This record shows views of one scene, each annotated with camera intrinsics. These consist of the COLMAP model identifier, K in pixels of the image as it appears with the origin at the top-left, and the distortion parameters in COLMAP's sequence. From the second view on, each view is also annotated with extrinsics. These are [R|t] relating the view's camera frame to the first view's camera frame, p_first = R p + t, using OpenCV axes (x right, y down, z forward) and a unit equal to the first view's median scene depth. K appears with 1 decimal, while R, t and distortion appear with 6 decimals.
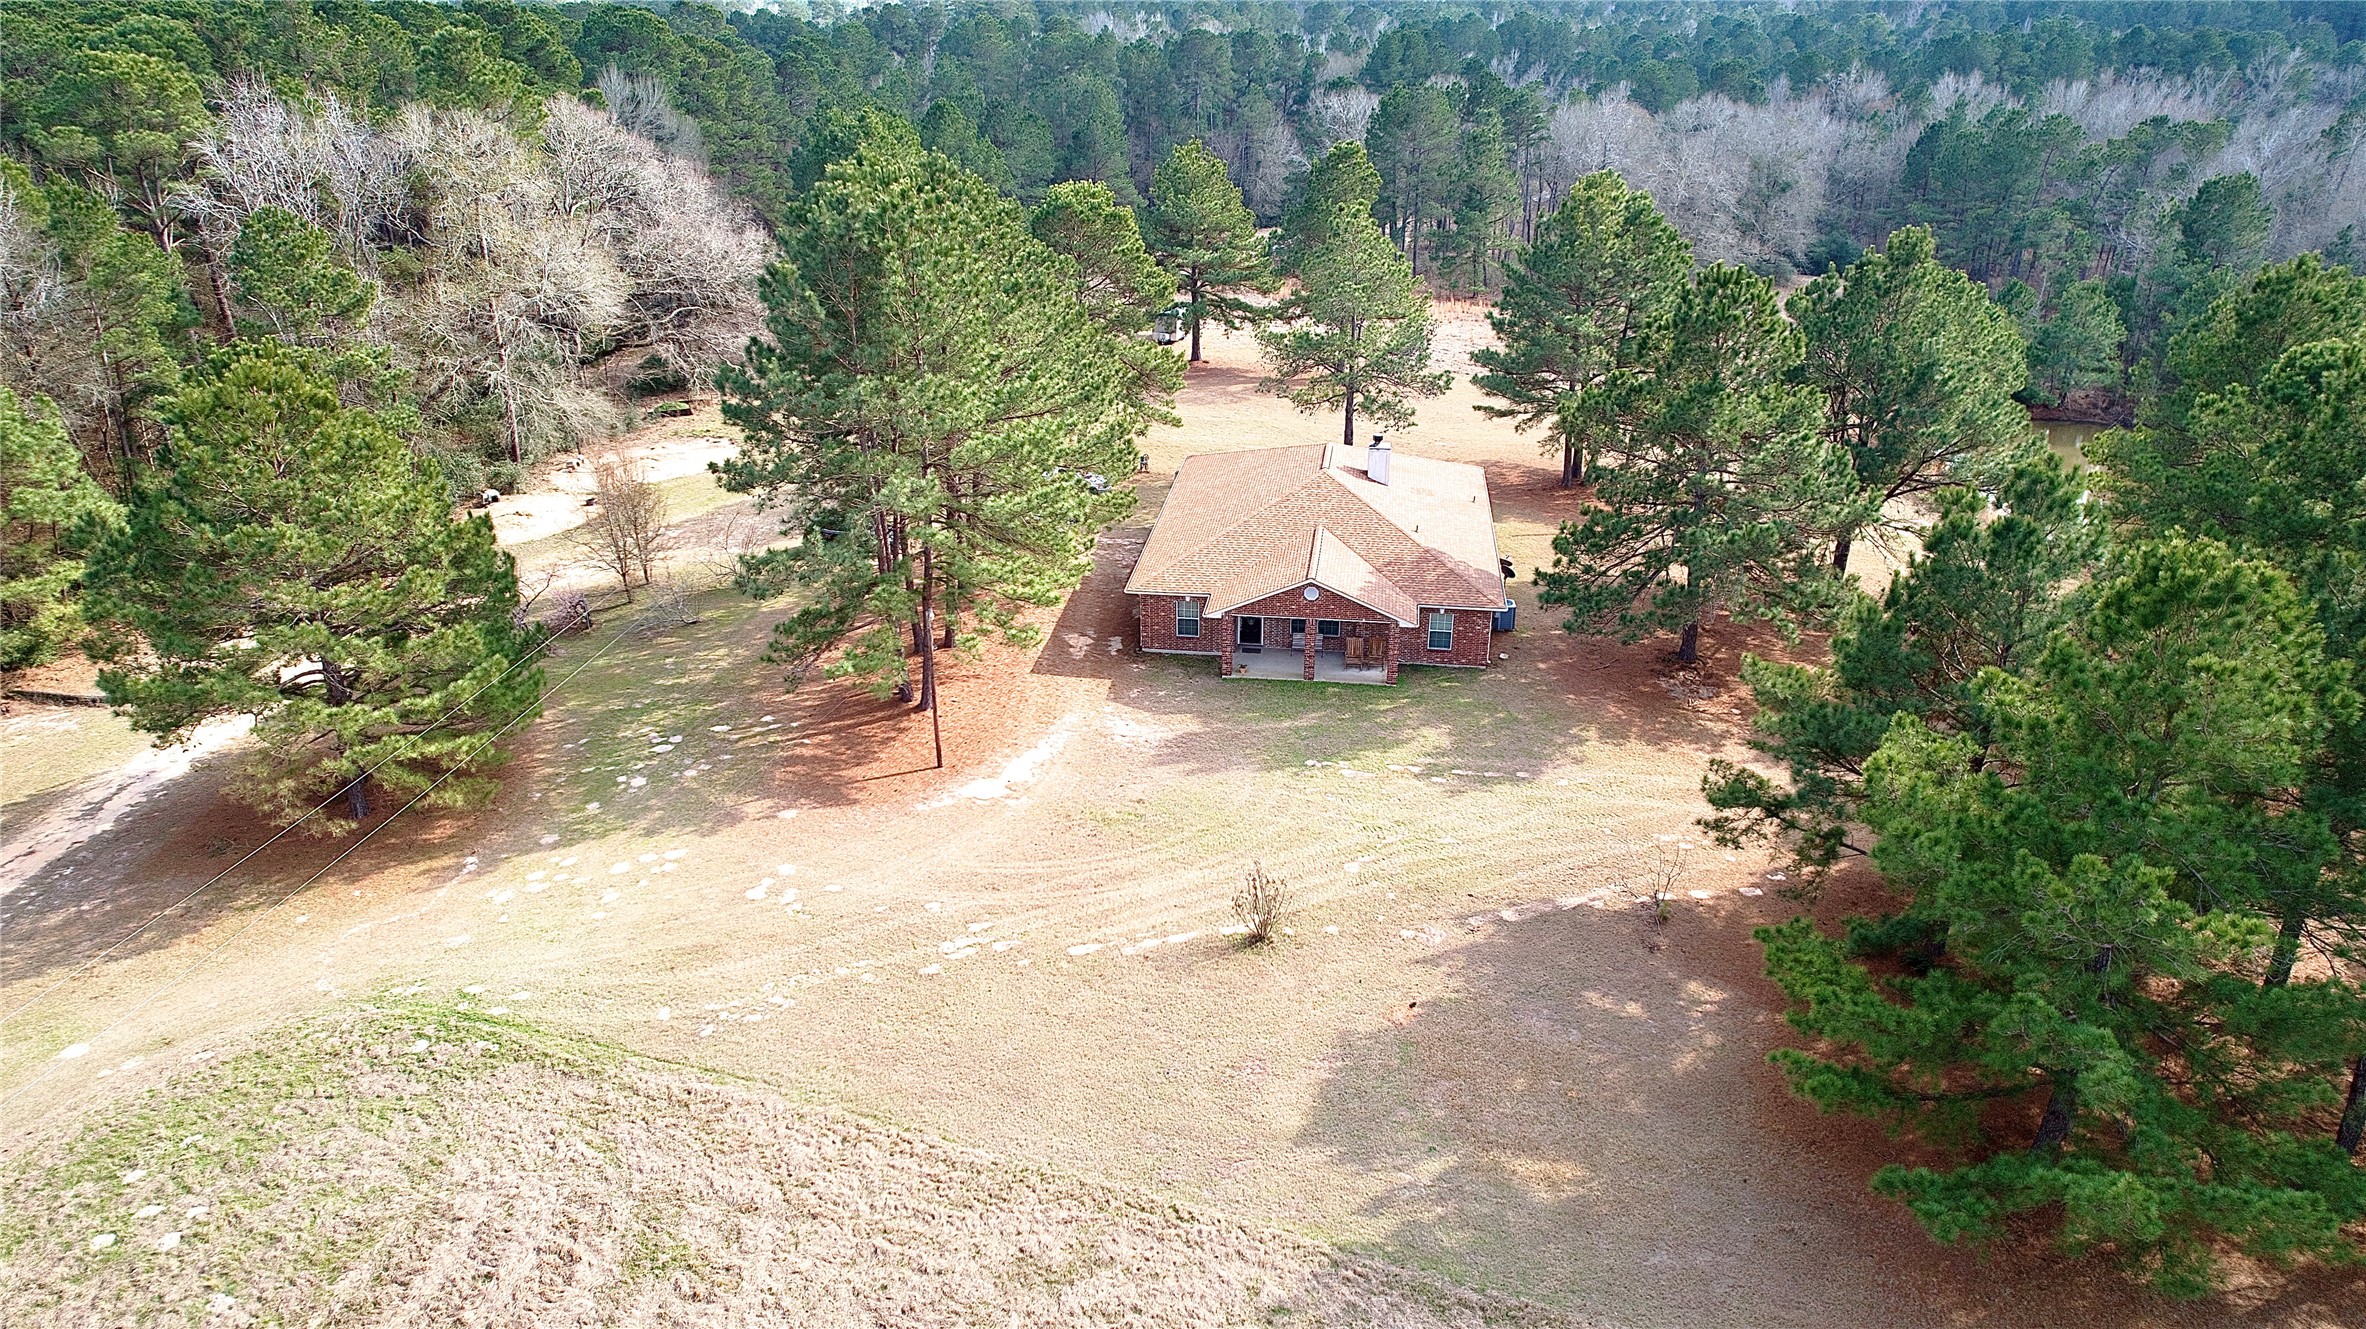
lens RADIAL K [[1531.3, 0, 1180.1], [0, 1531.3, 676.7], [0, 0, 1]] dist [-0.066194, 0.047542]
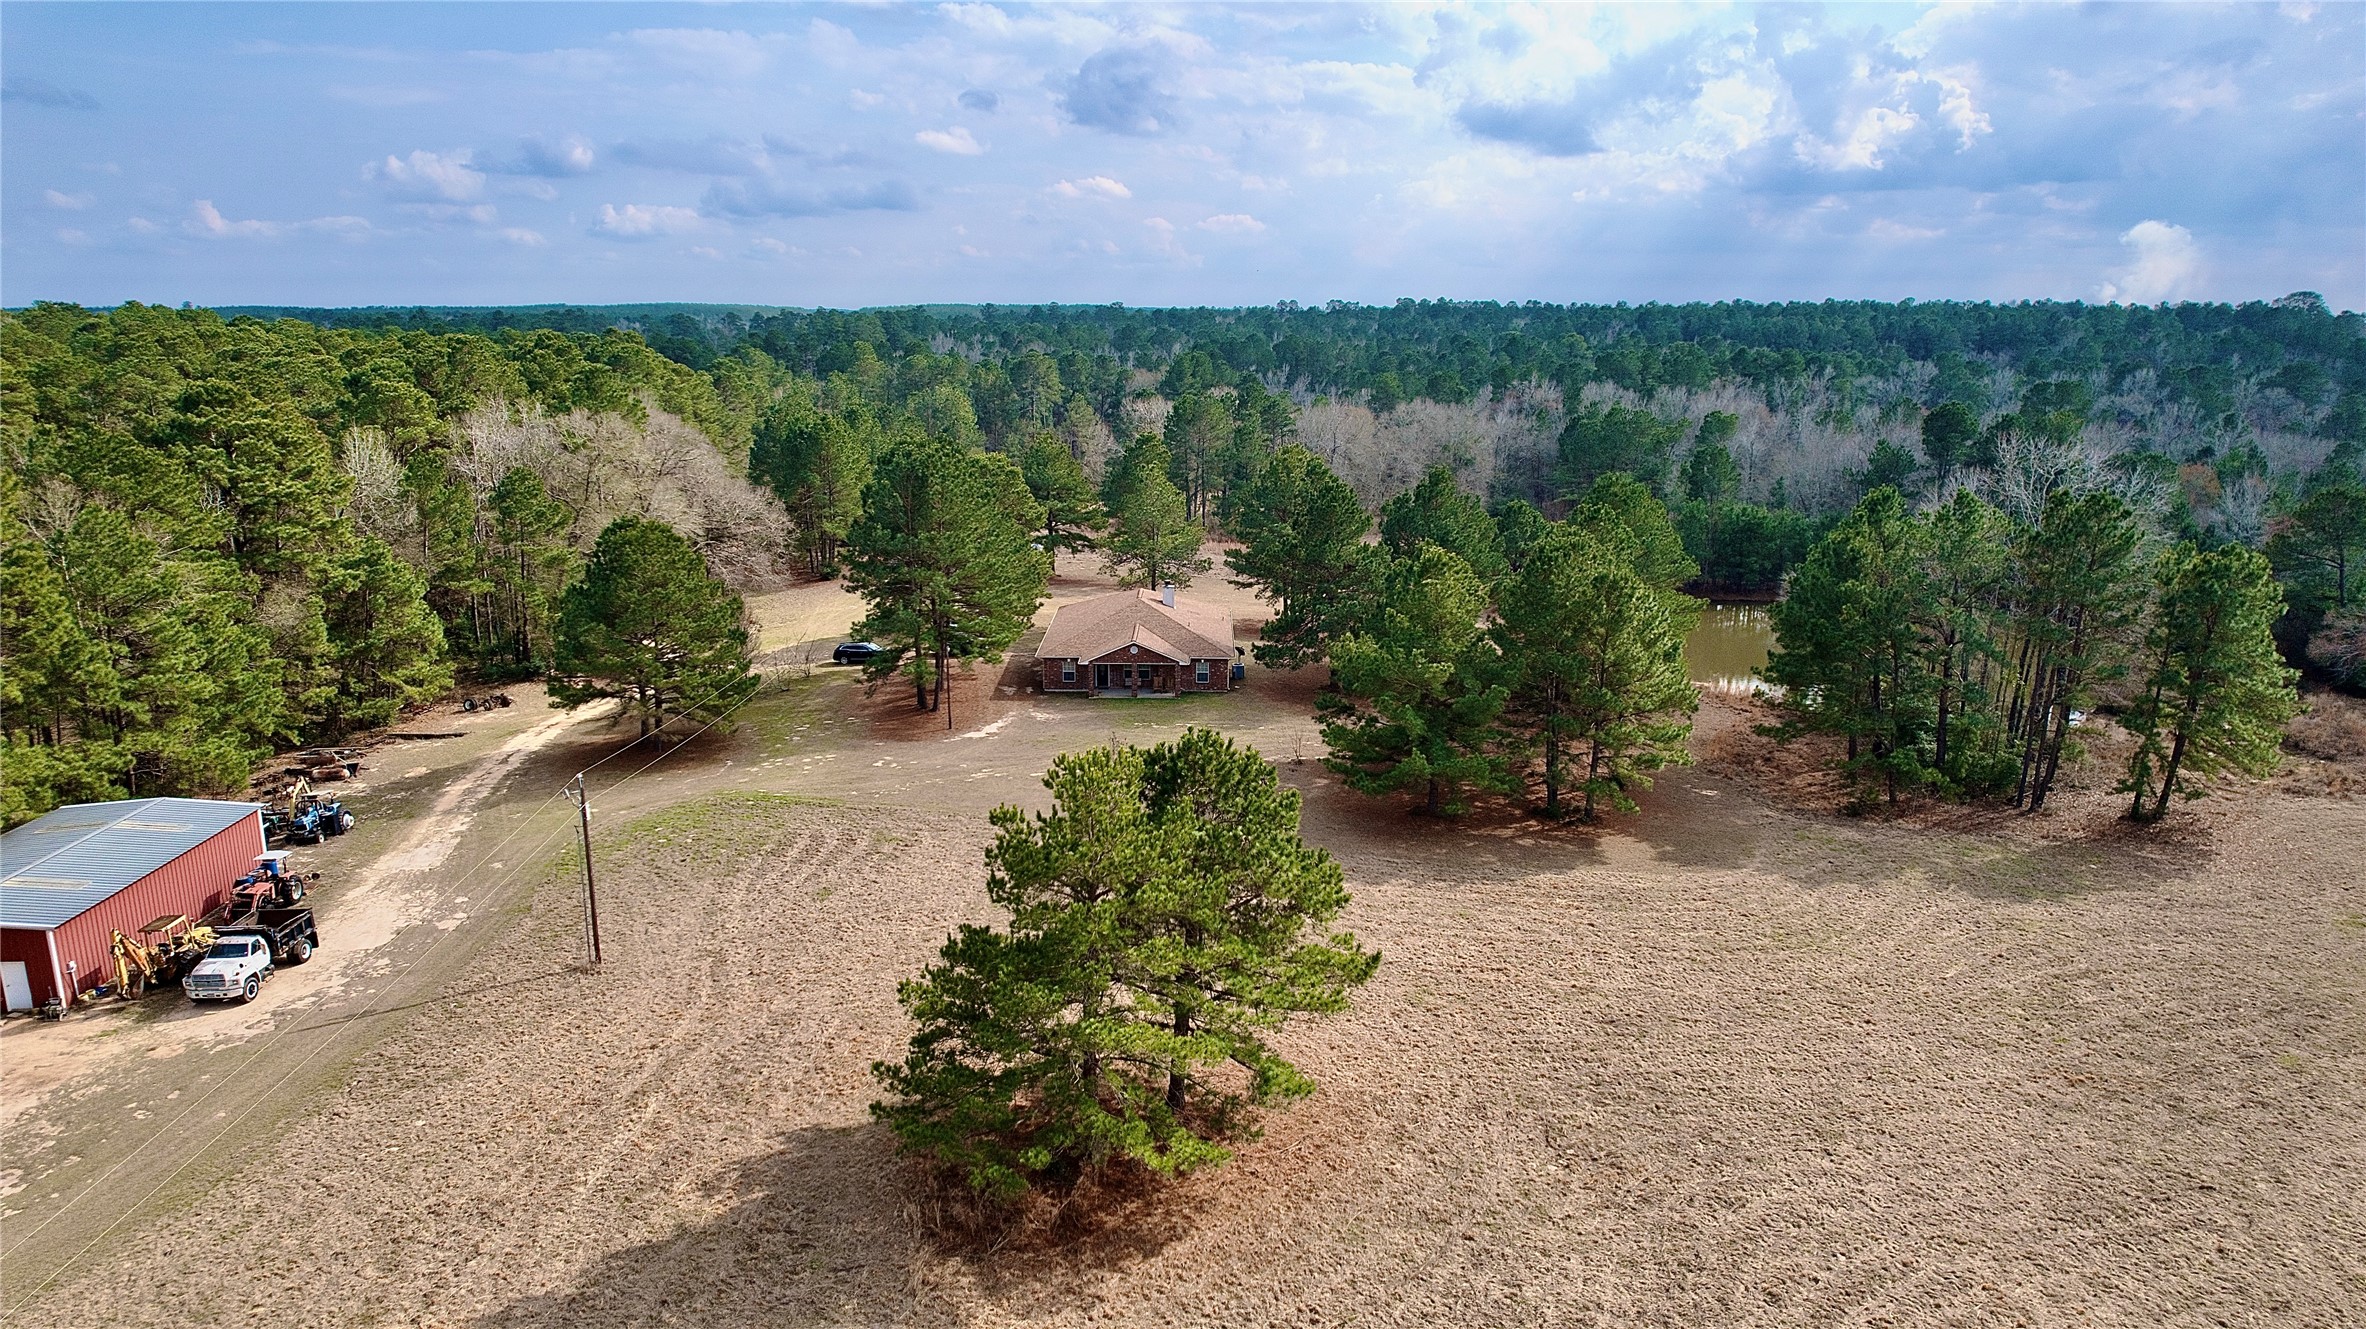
lens RADIAL K [[1531.3, 0, 1190.6], [0, 1531.3, 682.6], [0, 0, 1]] dist [-0.066194, 0.047542]
pose [[0.992205, -0.025374, 0.122009, -0.042182], [0.047152, 0.982703, -0.179085, 0.175127], [-0.115355, 0.183442, 0.976239, -0.465475]]
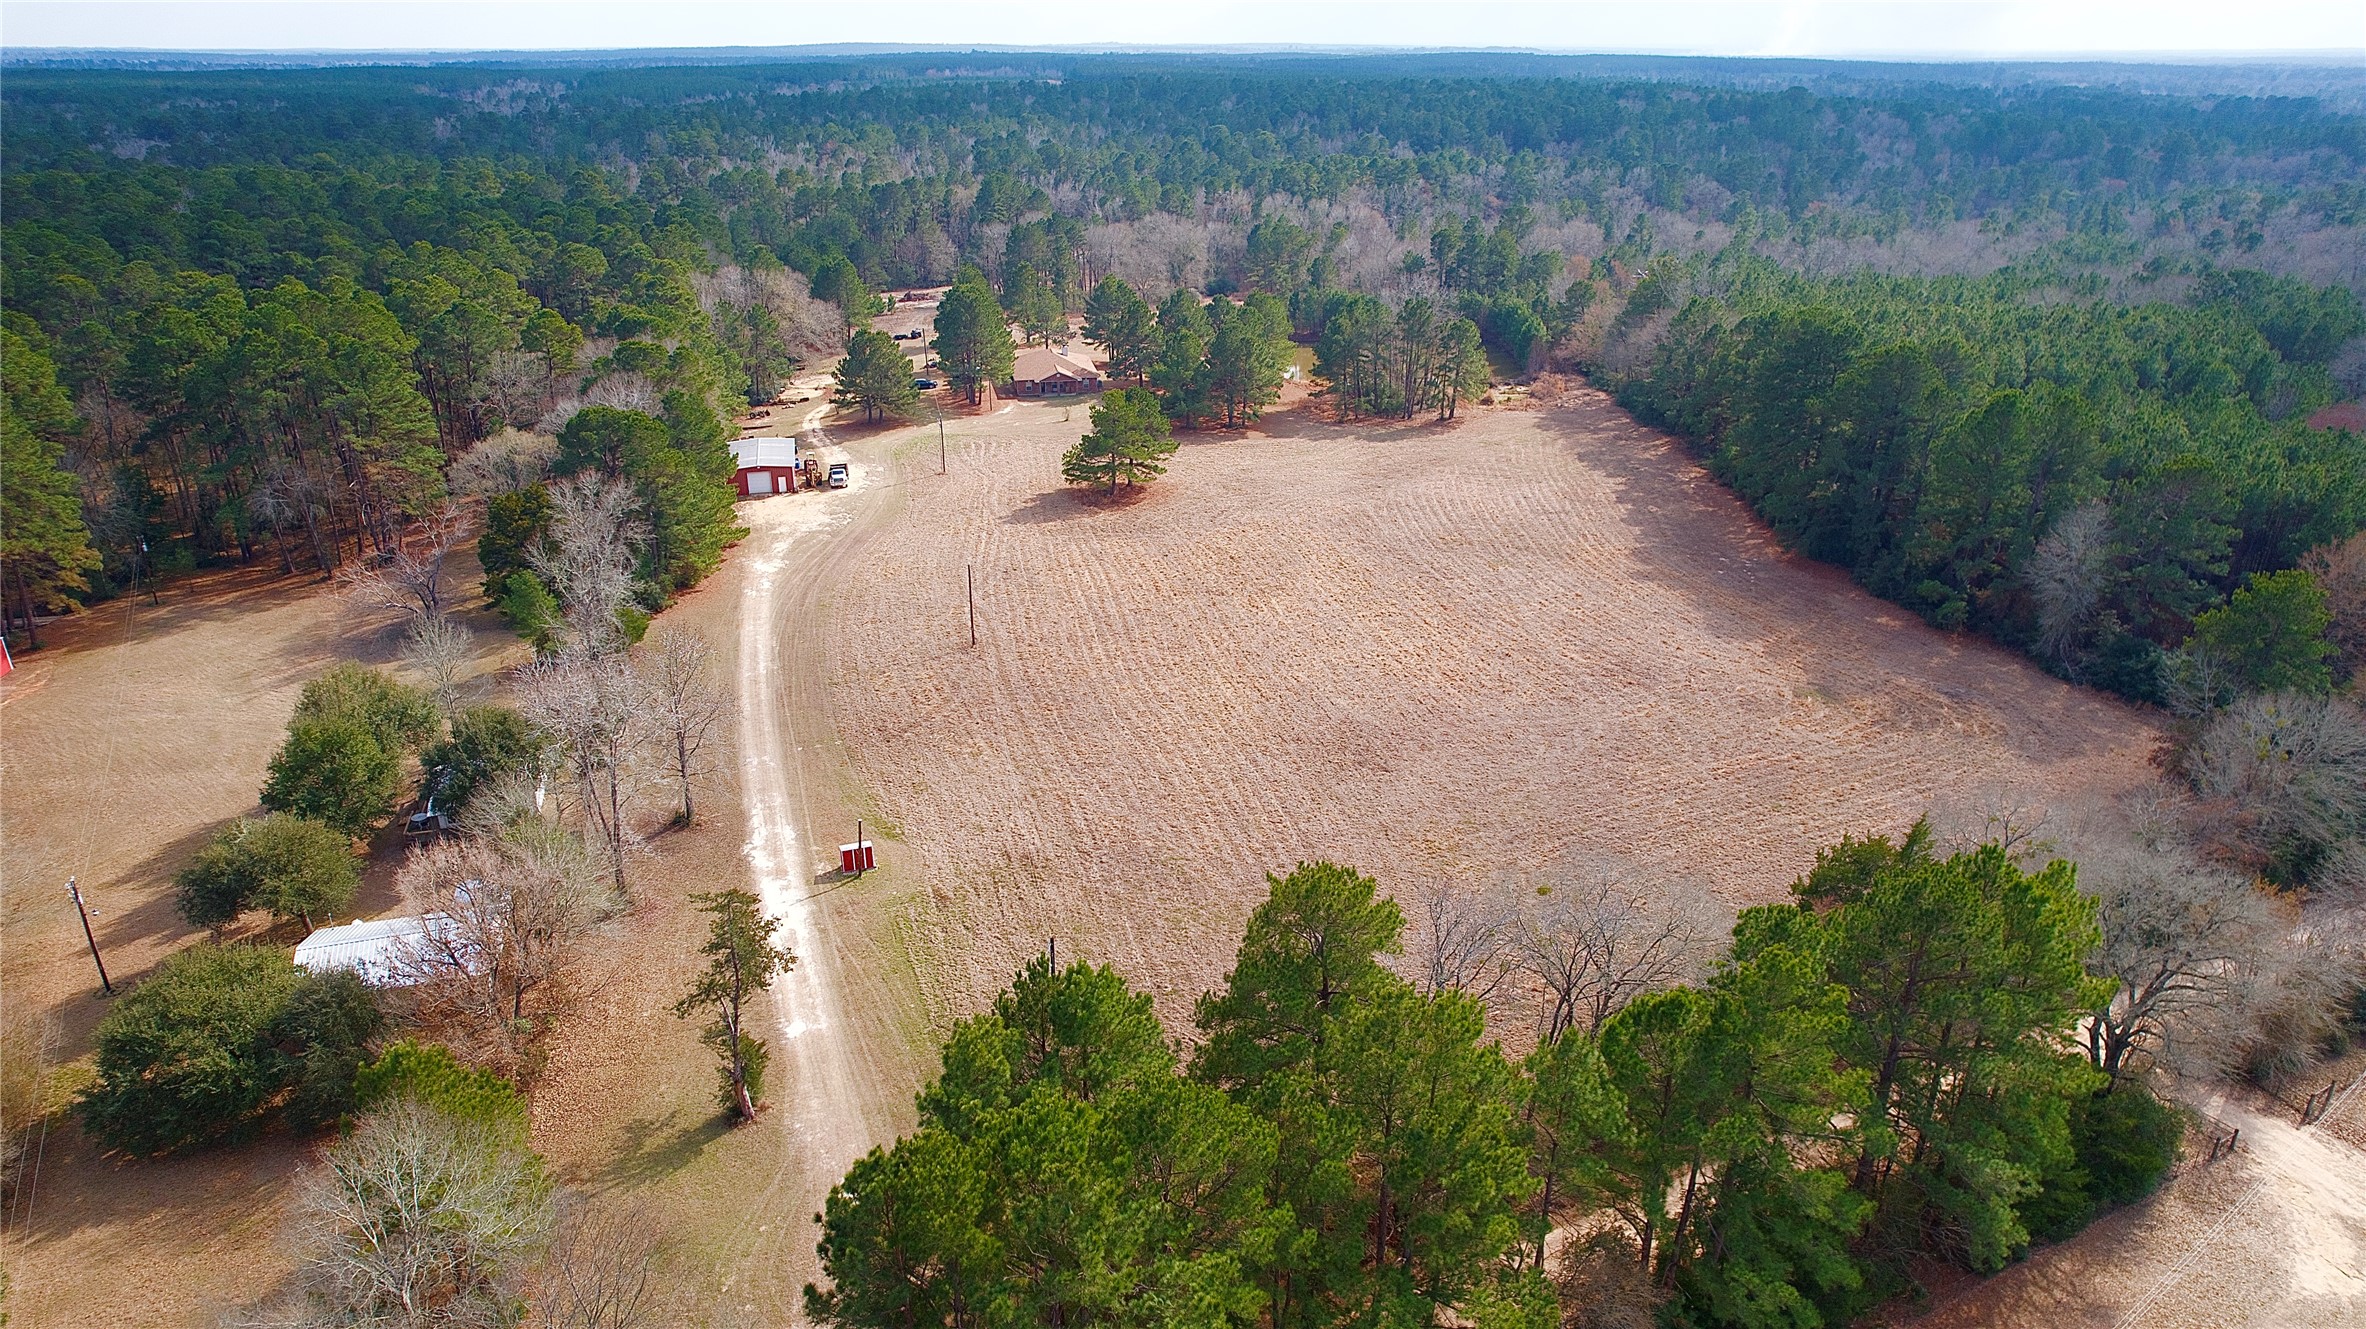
lens RADIAL K [[1531.3, 0, 1184.7], [0, 1531.3, 670.0], [0, 0, 1]] dist [-0.066194, 0.047542]
pose [[0.954399, -0.117101, 0.274608, -0.475600], [0.124358, 0.992196, -0.009105, 0.474249], [-0.271399, 0.042839, 0.961513, -1.803798]]
